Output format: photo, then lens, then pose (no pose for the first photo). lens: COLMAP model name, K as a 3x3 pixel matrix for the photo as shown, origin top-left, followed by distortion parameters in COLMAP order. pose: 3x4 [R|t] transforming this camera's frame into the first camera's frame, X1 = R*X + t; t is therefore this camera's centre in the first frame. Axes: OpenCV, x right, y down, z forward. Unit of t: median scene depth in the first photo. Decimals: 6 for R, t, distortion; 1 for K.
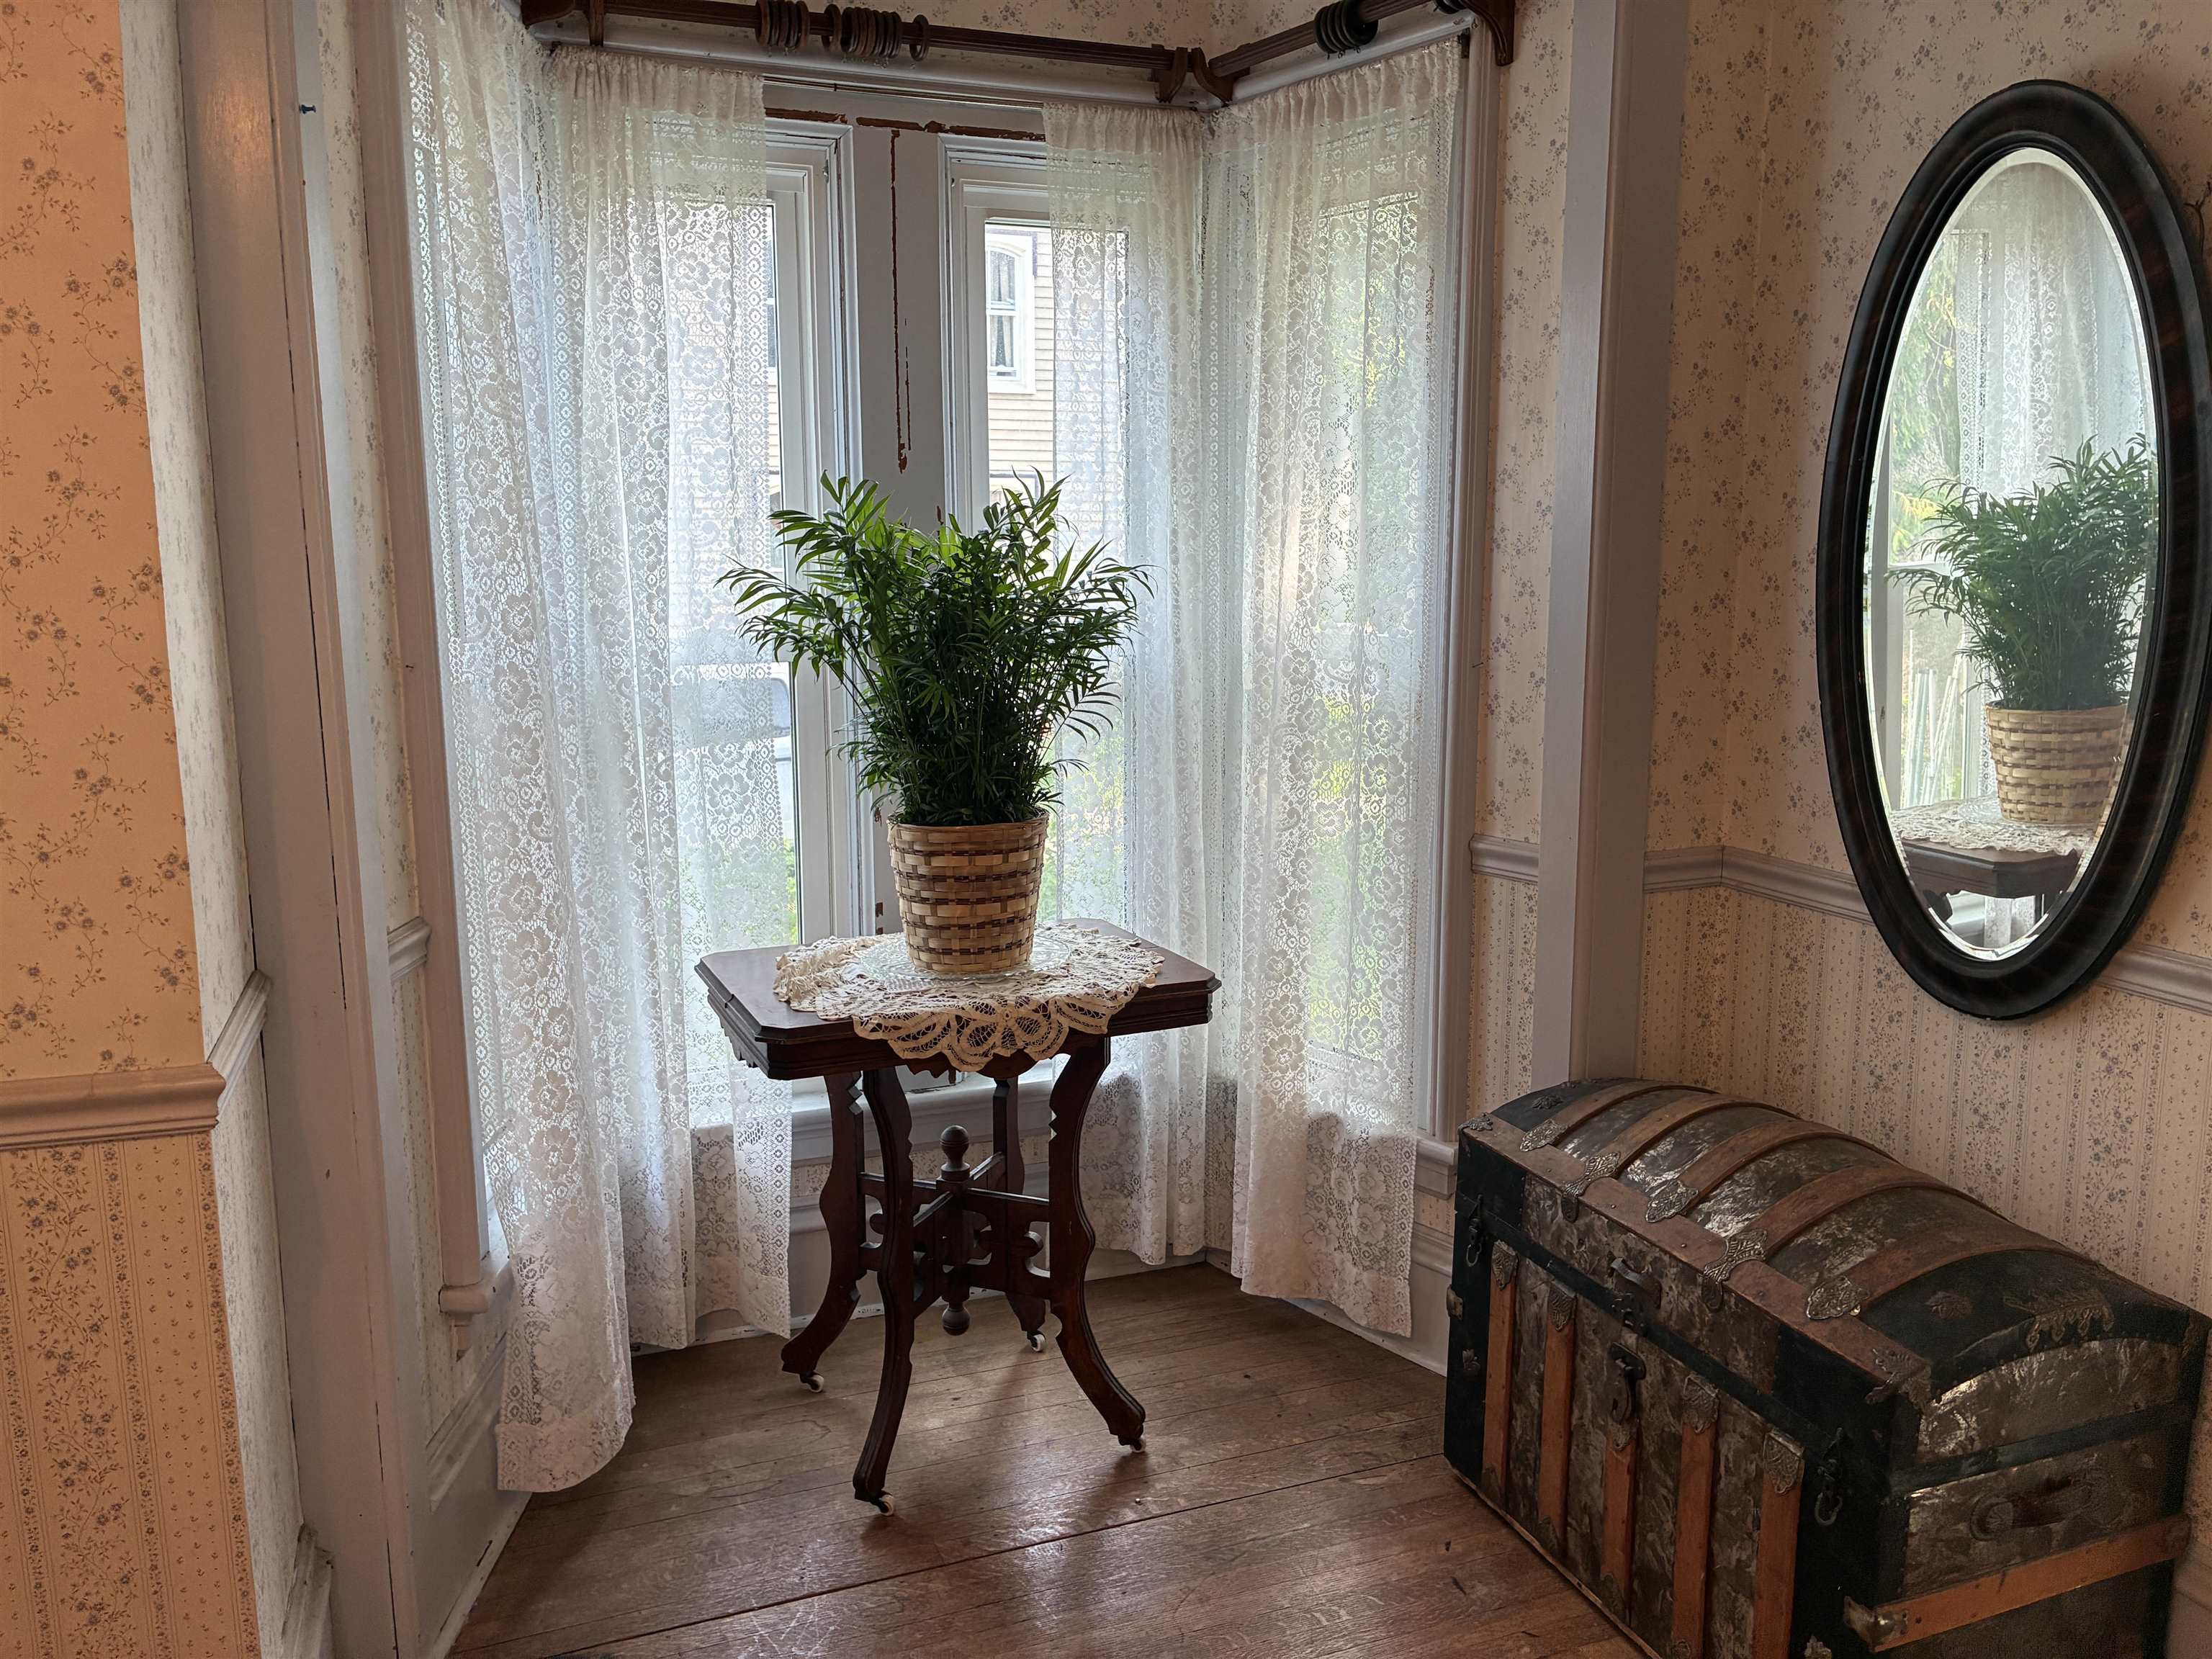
lens RADIAL K [[1678.5, 0, 1118.2], [0, 1678.5, 804.3], [0, 0, 1]] dist [0.046766, -0.064126]
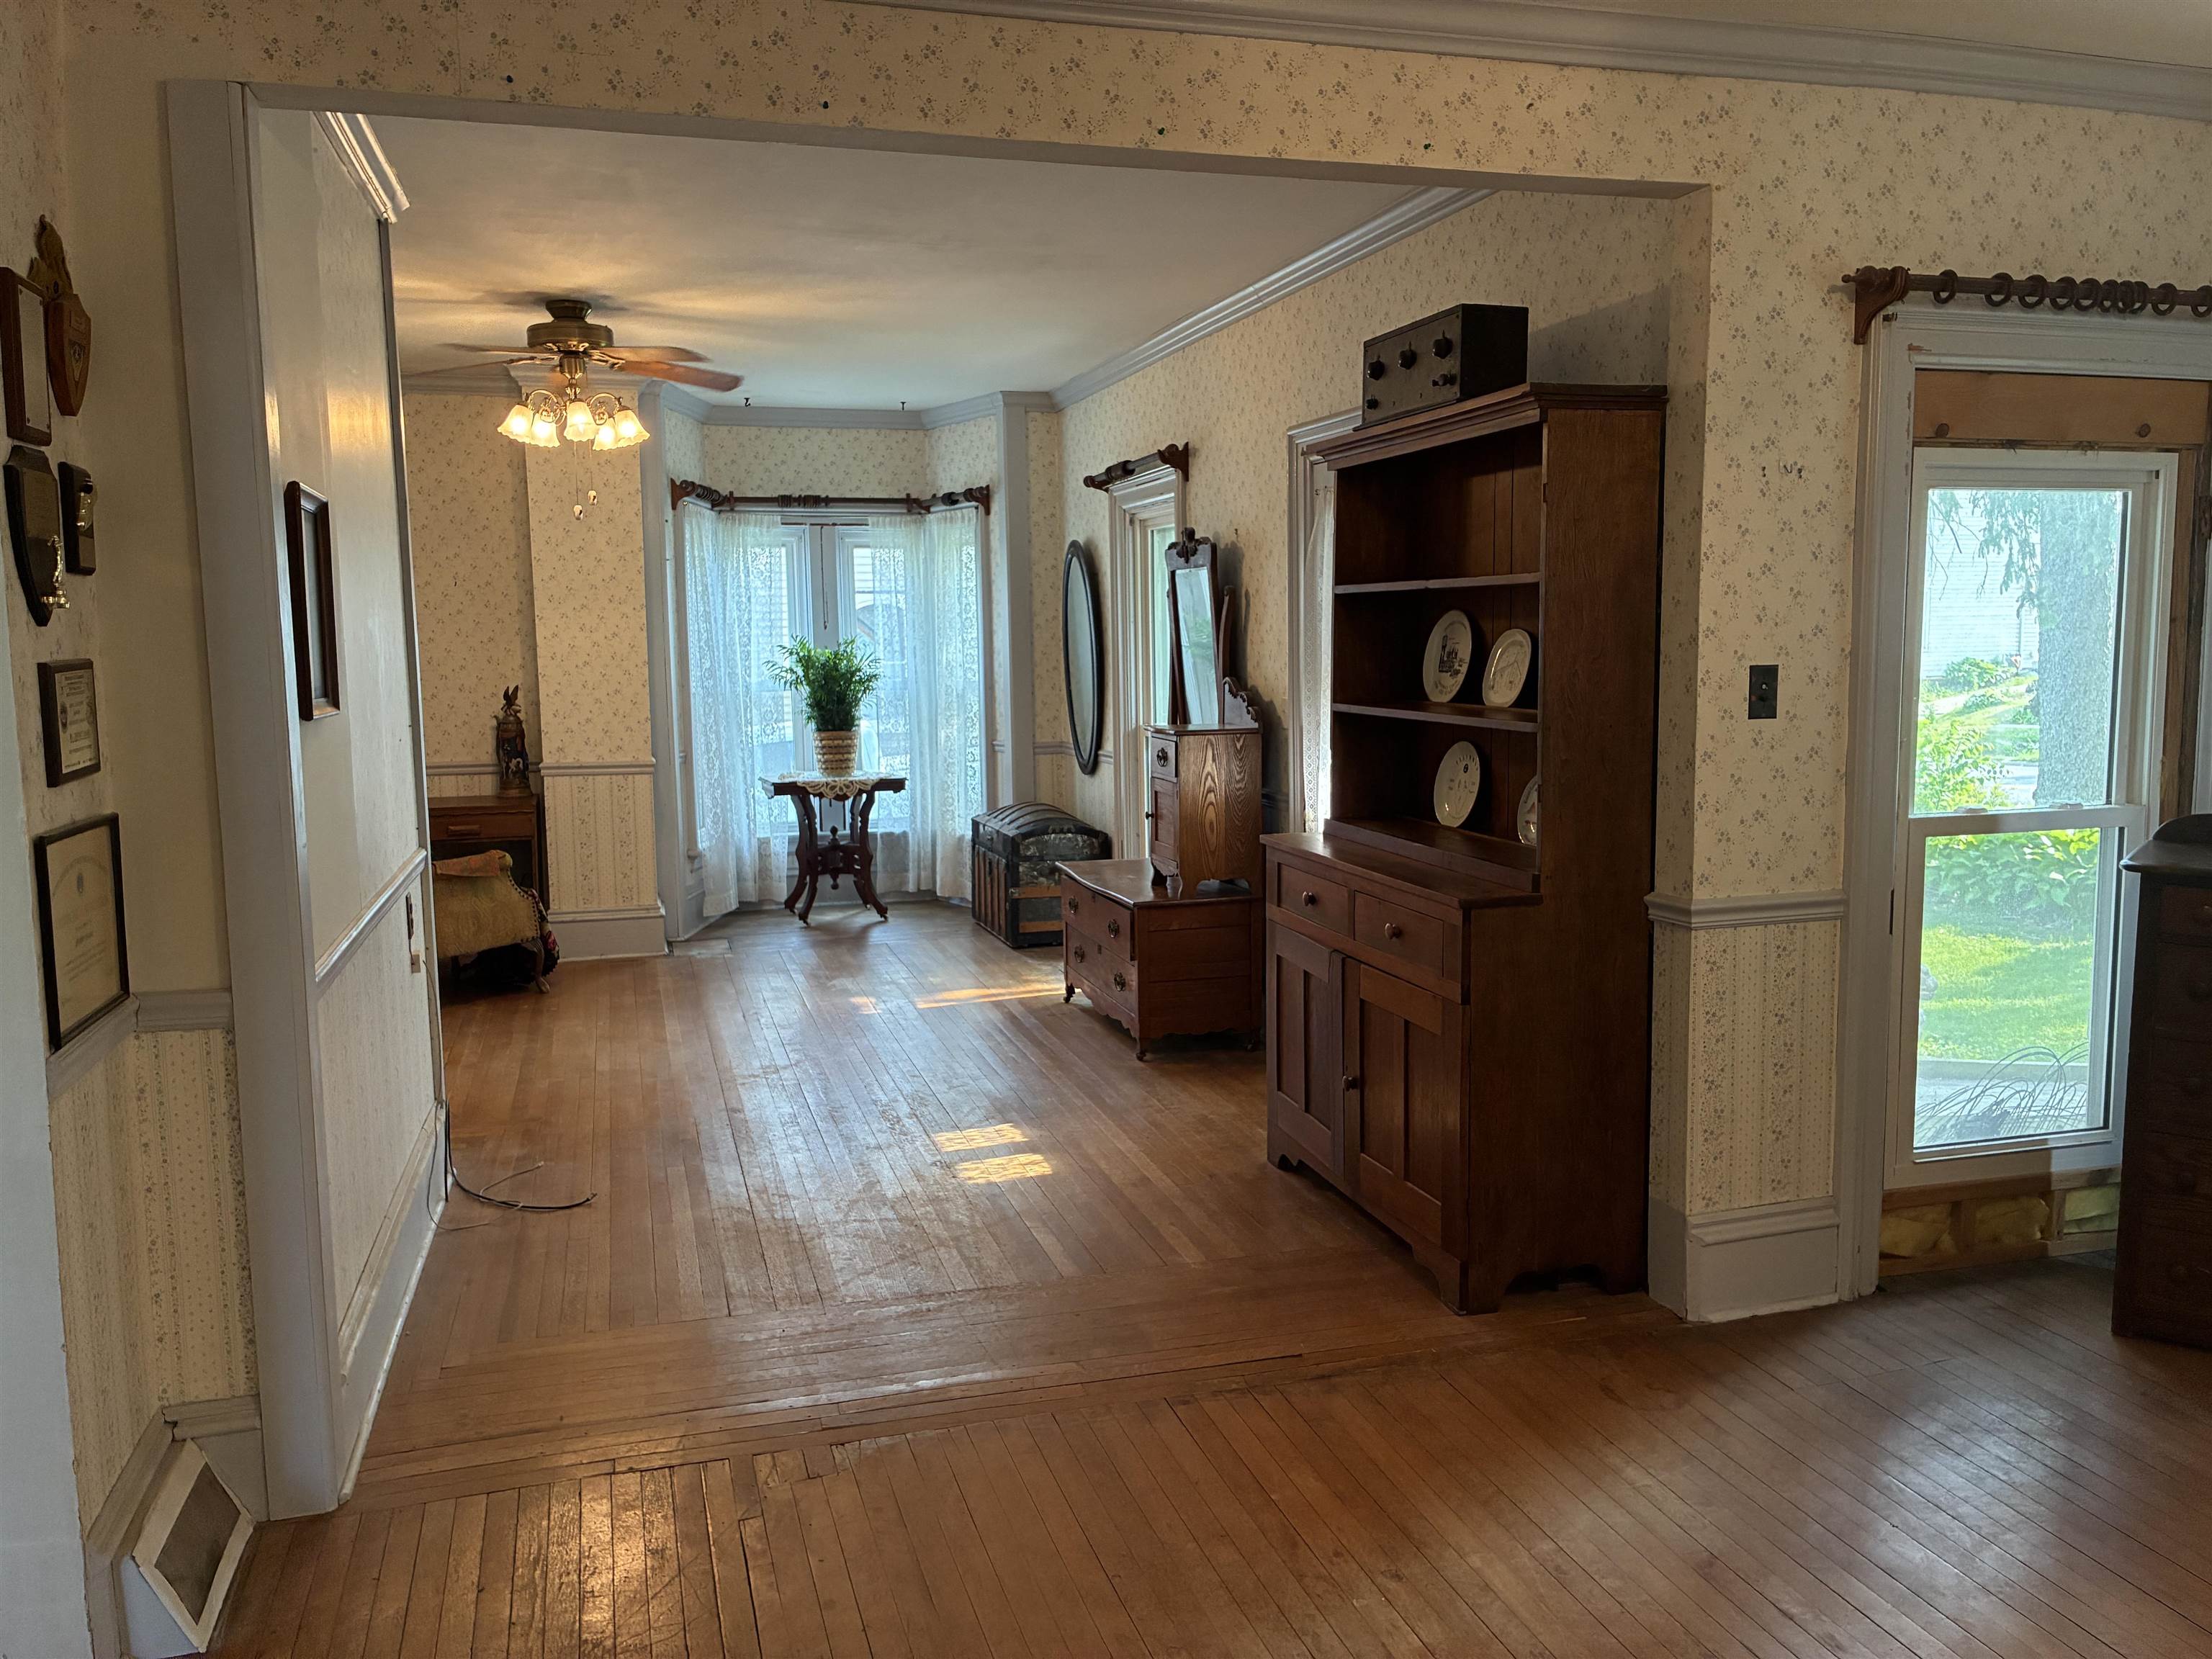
lens RADIAL K [[1678.5, 0, 1125.2], [0, 1678.5, 818.6], [0, 0, 1]] dist [0.046766, -0.064126]
pose [[0.997542, -0.002472, -0.070024, 0.743244], [-0.000617, 0.999029, -0.044055, 0.336222], [0.070065, 0.043990, 0.996572, -2.378549]]
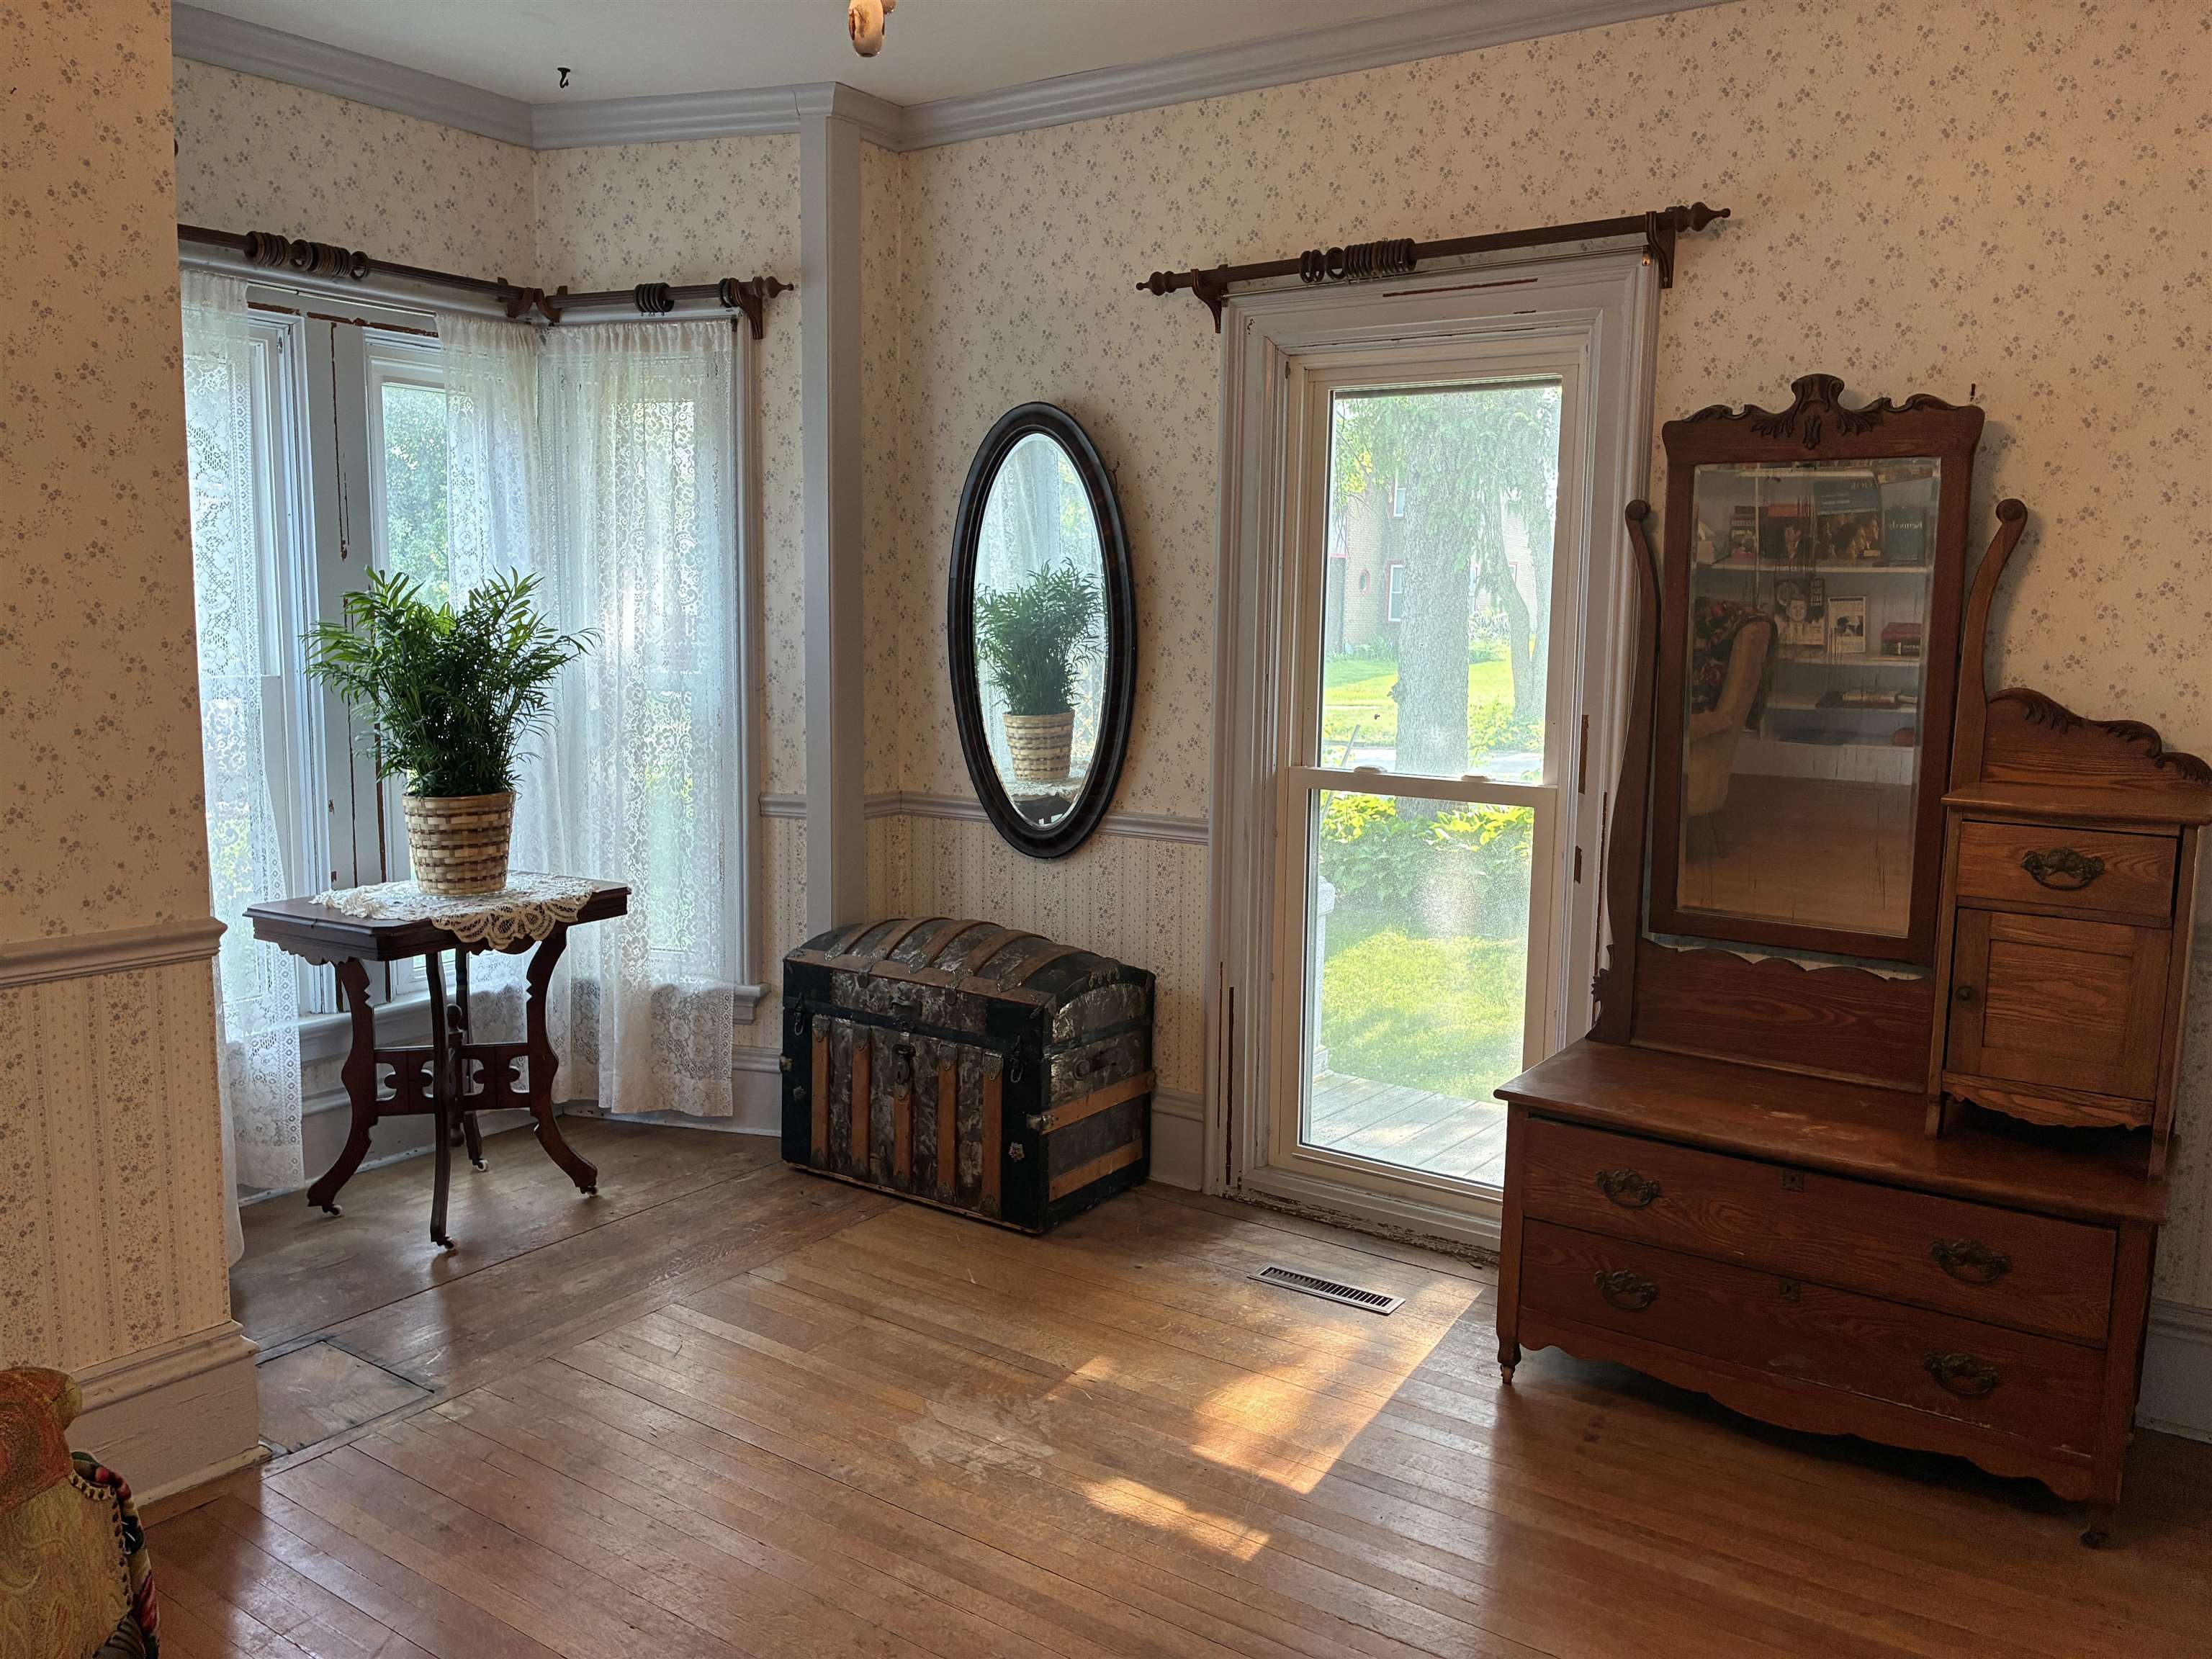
lens RADIAL K [[1678.5, 0, 1126.1], [0, 1678.5, 815.7], [0, 0, 1]] dist [0.046766, -0.064126]
pose [[0.818006, -0.057793, 0.572299, -0.468143], [0.072826, 0.997339, -0.003377, 0.076364], [-0.570581, 0.044441, 0.820038, -0.587191]]
